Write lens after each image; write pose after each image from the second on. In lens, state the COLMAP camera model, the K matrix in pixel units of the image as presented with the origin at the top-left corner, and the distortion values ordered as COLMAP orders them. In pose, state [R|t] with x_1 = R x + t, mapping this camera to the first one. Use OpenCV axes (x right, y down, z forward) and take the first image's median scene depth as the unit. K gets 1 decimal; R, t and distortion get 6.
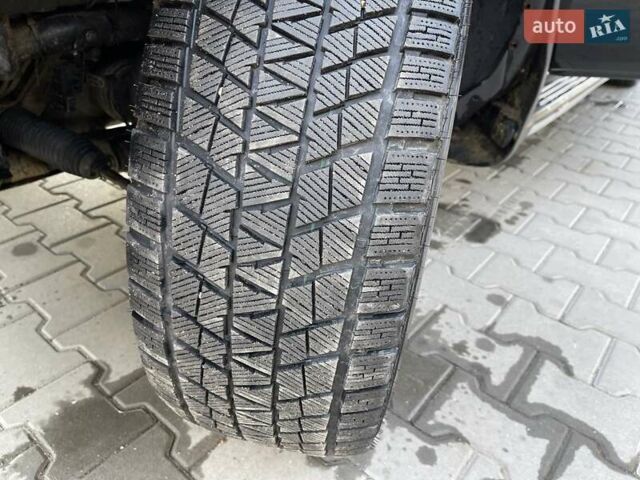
lens RADIAL K [[488.0, 0, 315.4], [0, 488.0, 241.6], [0, 0, 1]] dist [0.012468, -0.002070]
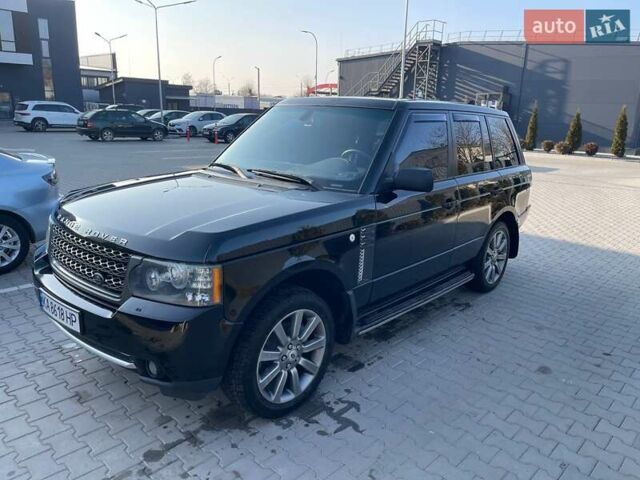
lens RADIAL K [[484.1, 0, 320.0], [0, 484.1, 240.0], [0, 0, 1]] dist [0.014875, -0.002146]
pose [[0.997481, 0.017869, -0.068648, 0.431686], [-0.037034, 0.956575, -0.289123, 0.111942], [0.060501, 0.290936, 0.954828, -2.307361]]
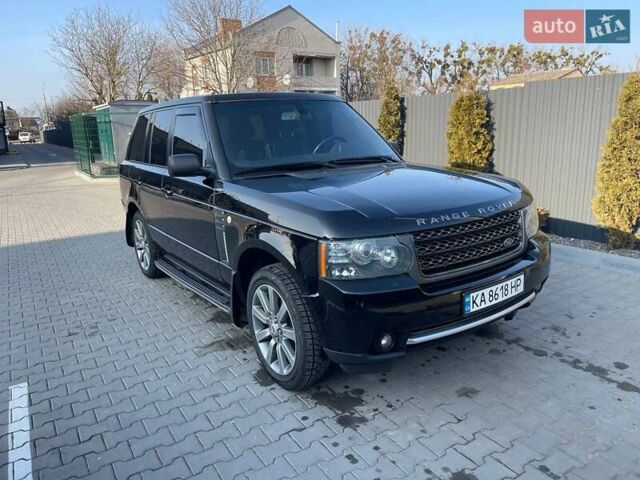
lens RADIAL K [[488.0, 0, 315.4], [0, 488.0, 241.6], [0, 0, 1]] dist [0.012468, -0.002070]
pose [[0.295755, -0.254529, 0.920730, -4.103743], [0.538637, 0.840447, 0.059315, -1.242208], [-0.788923, 0.478397, 0.385665, -0.006747]]
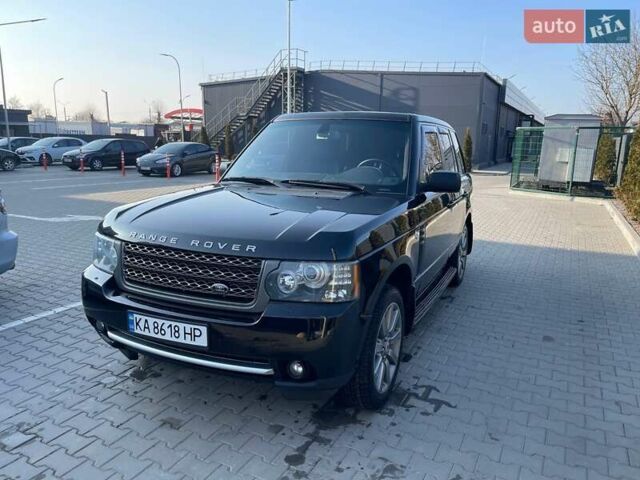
lens RADIAL K [[488.0, 0, 315.4], [0, 488.0, 241.6], [0, 0, 1]] dist [0.012468, -0.002070]
pose [[0.975782, -0.058264, 0.210841, -0.991297], [0.125683, 0.938223, -0.322398, 0.259147], [-0.179032, 0.341090, 0.922825, -2.368918]]
